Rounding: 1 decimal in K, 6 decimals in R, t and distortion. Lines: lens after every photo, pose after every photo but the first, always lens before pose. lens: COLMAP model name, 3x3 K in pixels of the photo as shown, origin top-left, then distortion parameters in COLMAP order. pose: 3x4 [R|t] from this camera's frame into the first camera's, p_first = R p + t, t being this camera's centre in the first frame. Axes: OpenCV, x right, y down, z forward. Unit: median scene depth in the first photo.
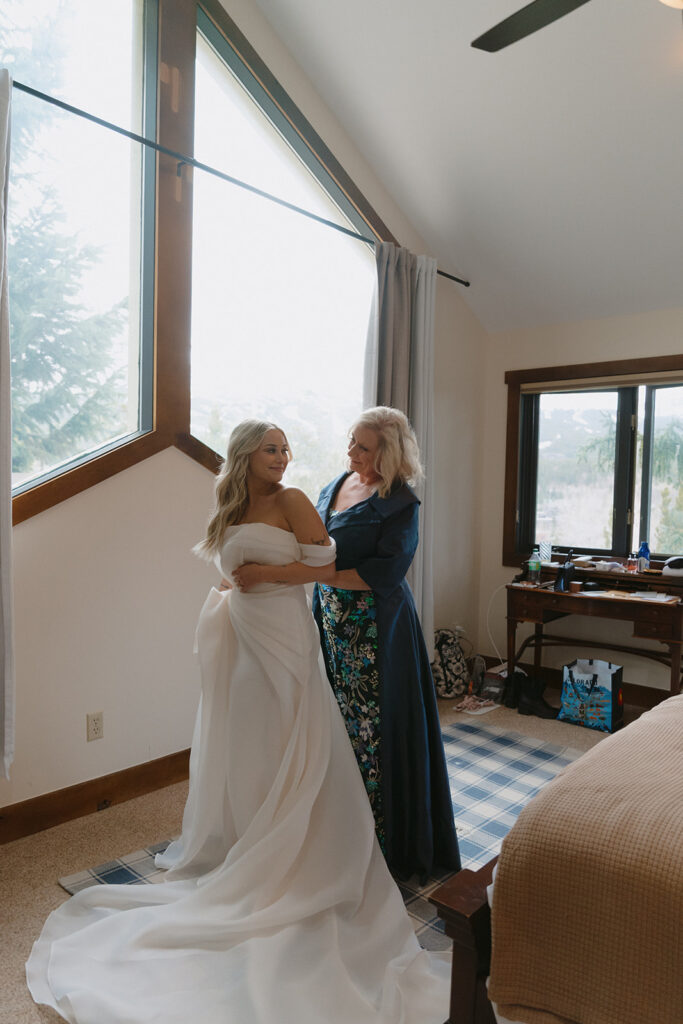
lens RADIAL K [[1034.6, 0, 341.5], [0, 1034.6, 512.0], [0, 0, 1]] dist [0.011126, -0.047660]
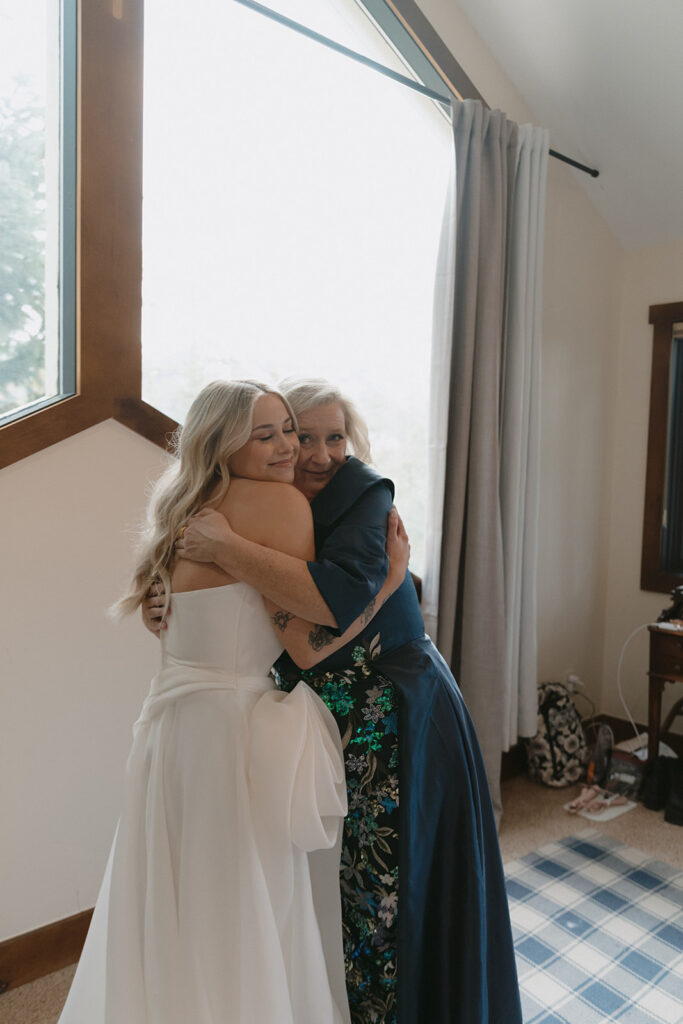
lens RADIAL K [[866.4, 0, 339.8], [0, 866.4, 494.0], [0, 0, 1]] dist [-0.007567, -0.003074]
pose [[0.989769, 0.011413, -0.142223, 0.040452], [-0.006736, 0.999422, 0.033317, -0.030984], [0.142521, -0.032018, 0.989274, 0.422228]]
